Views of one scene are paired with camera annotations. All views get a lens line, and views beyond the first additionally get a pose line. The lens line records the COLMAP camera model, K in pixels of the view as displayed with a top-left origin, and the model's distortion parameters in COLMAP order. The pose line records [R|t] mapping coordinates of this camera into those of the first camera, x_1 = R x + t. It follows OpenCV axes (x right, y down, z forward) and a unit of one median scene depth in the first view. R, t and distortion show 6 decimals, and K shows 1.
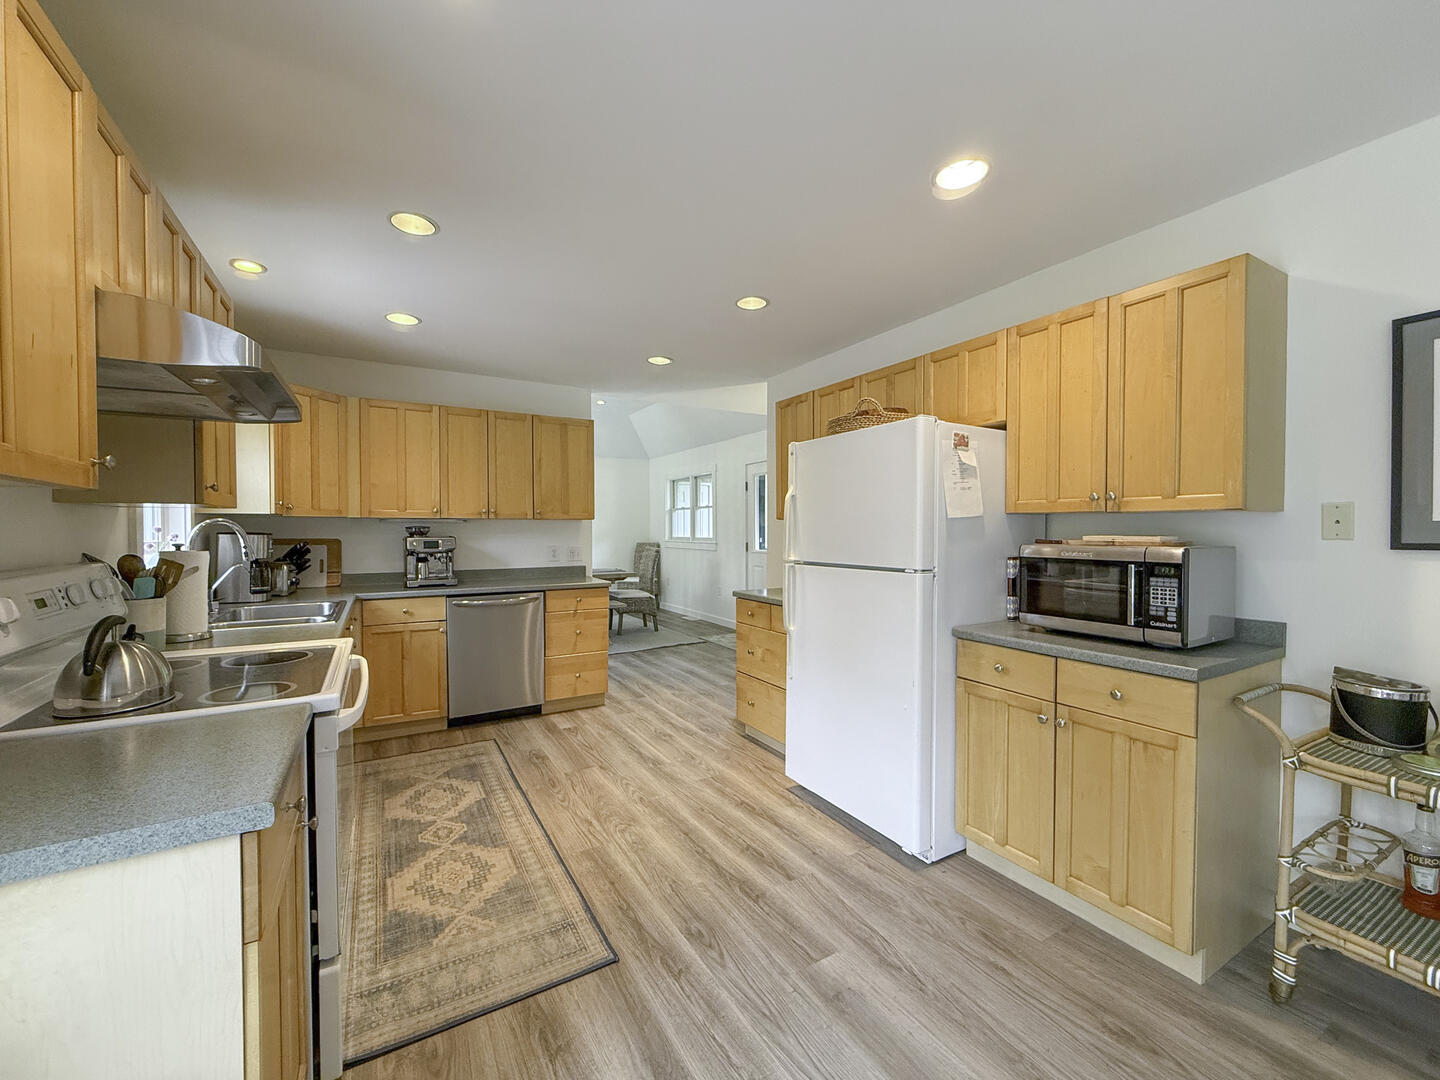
lens RADIAL K [[578.3, 0, 720.0], [0, 578.3, 540.0], [0, 0, 1]] dist [0.000243, 0.000155]
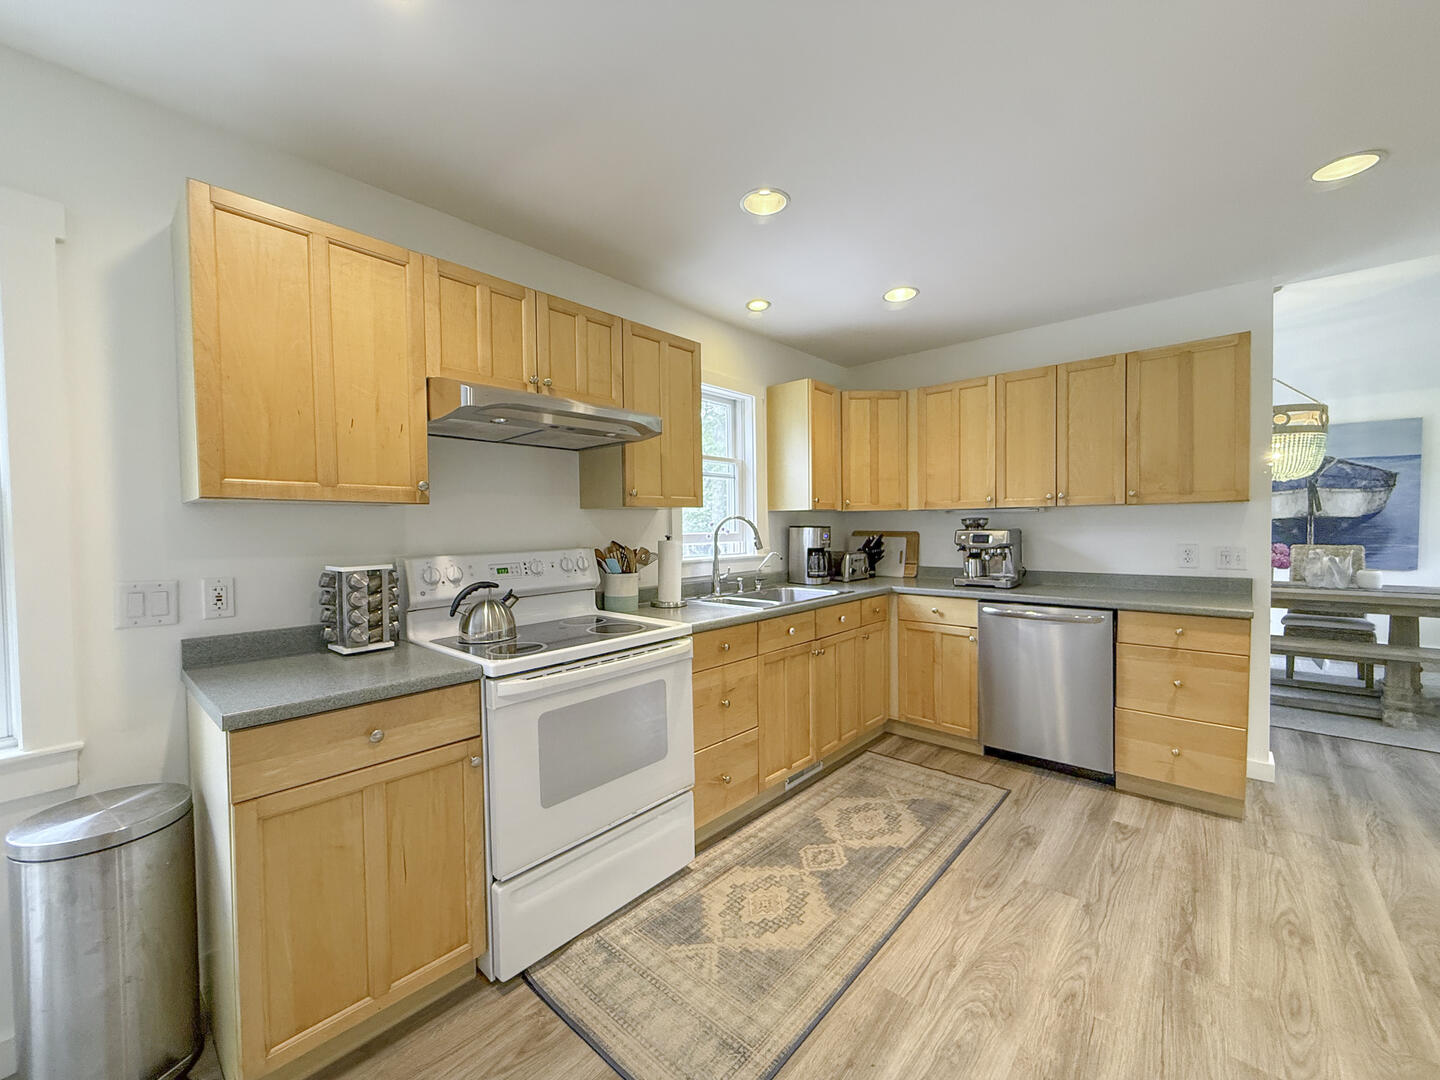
lens RADIAL K [[578.3, 0, 720.0], [0, 578.3, 540.0], [0, 0, 1]] dist [0.000243, 0.000155]
pose [[0.310566, 0.021802, -0.950302, 0.237106], [-0.006845, 0.999762, 0.020699, -0.006522], [0.950527, 0.000077, 0.310642, 0.414704]]
